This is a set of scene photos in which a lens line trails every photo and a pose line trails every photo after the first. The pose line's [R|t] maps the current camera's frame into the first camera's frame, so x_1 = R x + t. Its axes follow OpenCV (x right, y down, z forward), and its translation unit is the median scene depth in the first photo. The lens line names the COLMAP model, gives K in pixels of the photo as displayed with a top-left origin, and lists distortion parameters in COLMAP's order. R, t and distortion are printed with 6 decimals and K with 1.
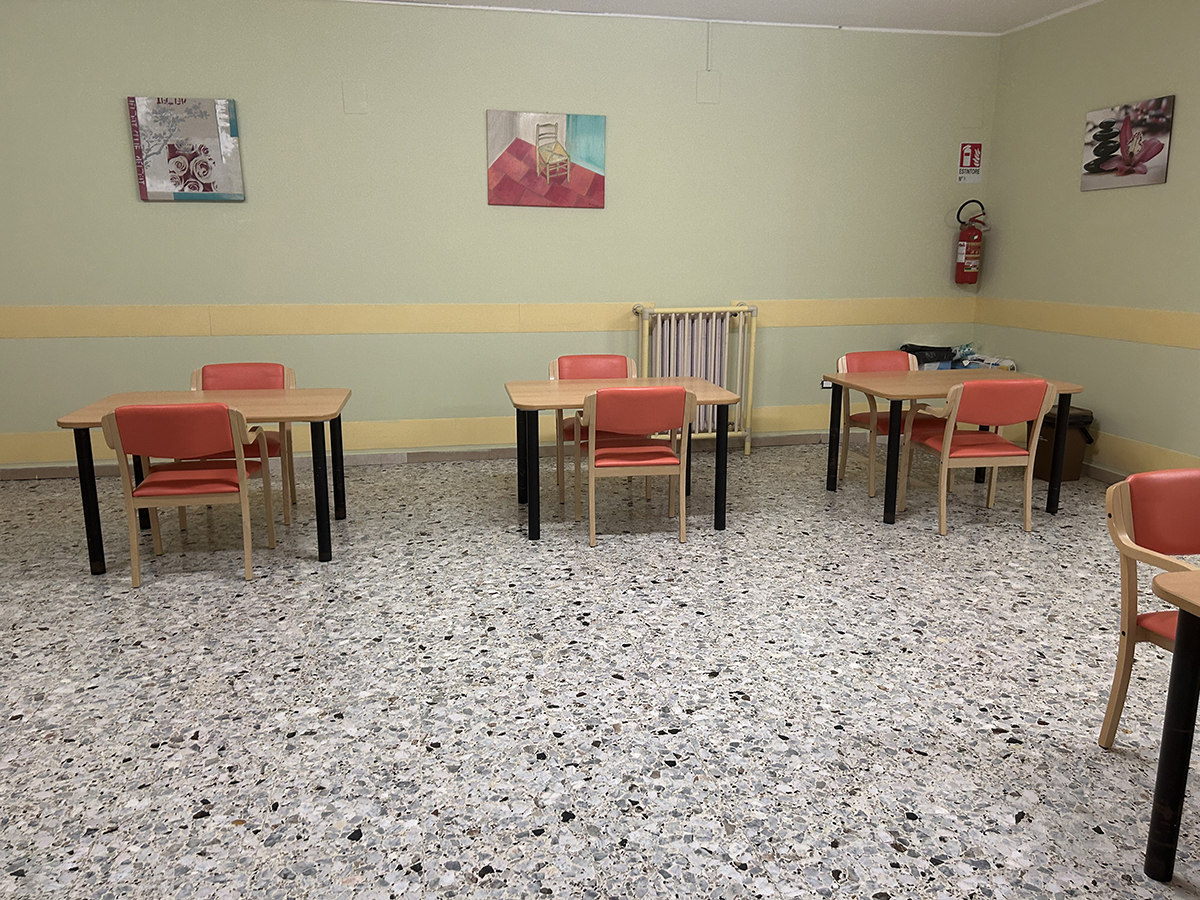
lens RADIAL K [[915.8, 0, 599.9], [0, 915.8, 449.9], [0, 0, 1]] dist [0.002163, -0.003307]
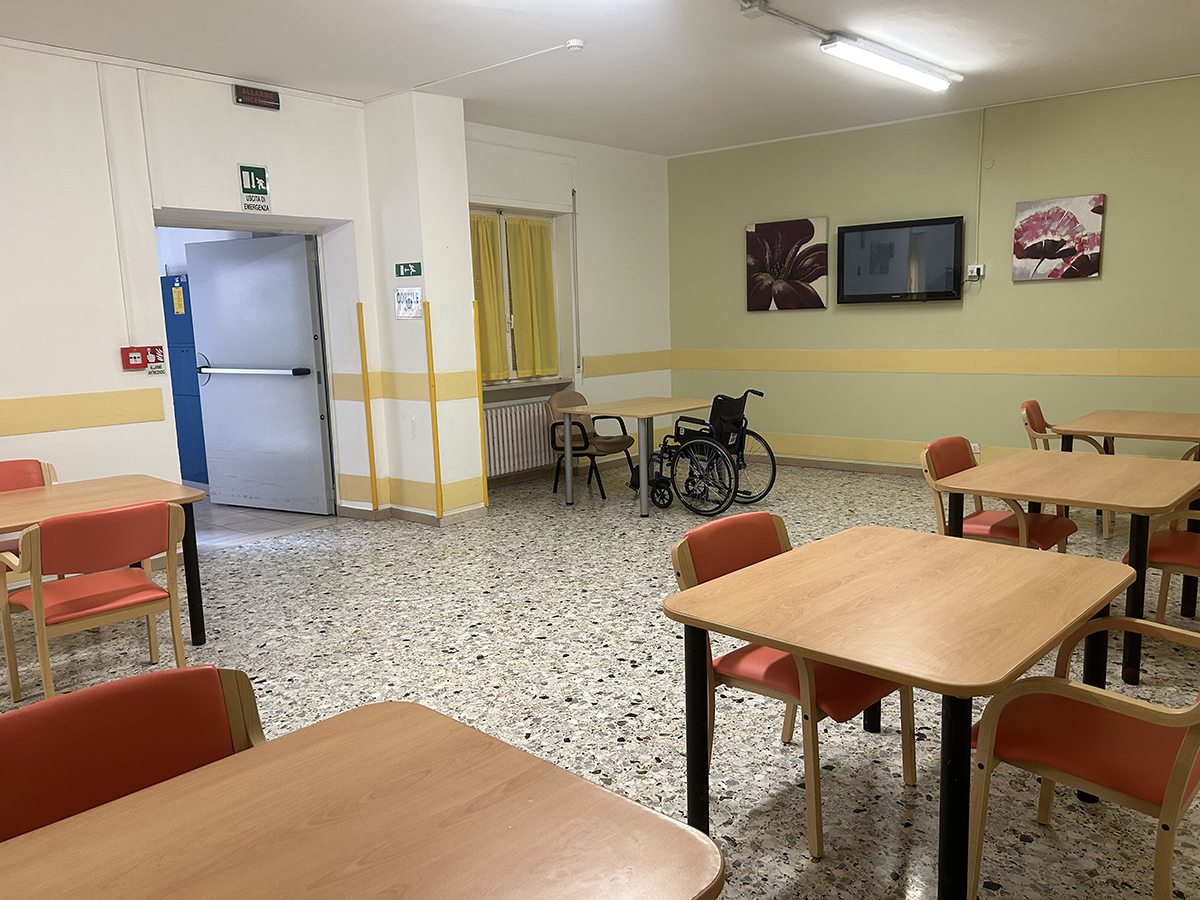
lens RADIAL K [[915.8, 0, 600.6], [0, 915.8, 451.6], [0, 0, 1]] dist [0.002163, -0.003307]
pose [[-0.810179, 0.112235, -0.575337, 0.713934], [-0.097770, 0.941877, 0.321417, -0.462823], [0.577971, 0.316657, -0.752116, 2.040806]]
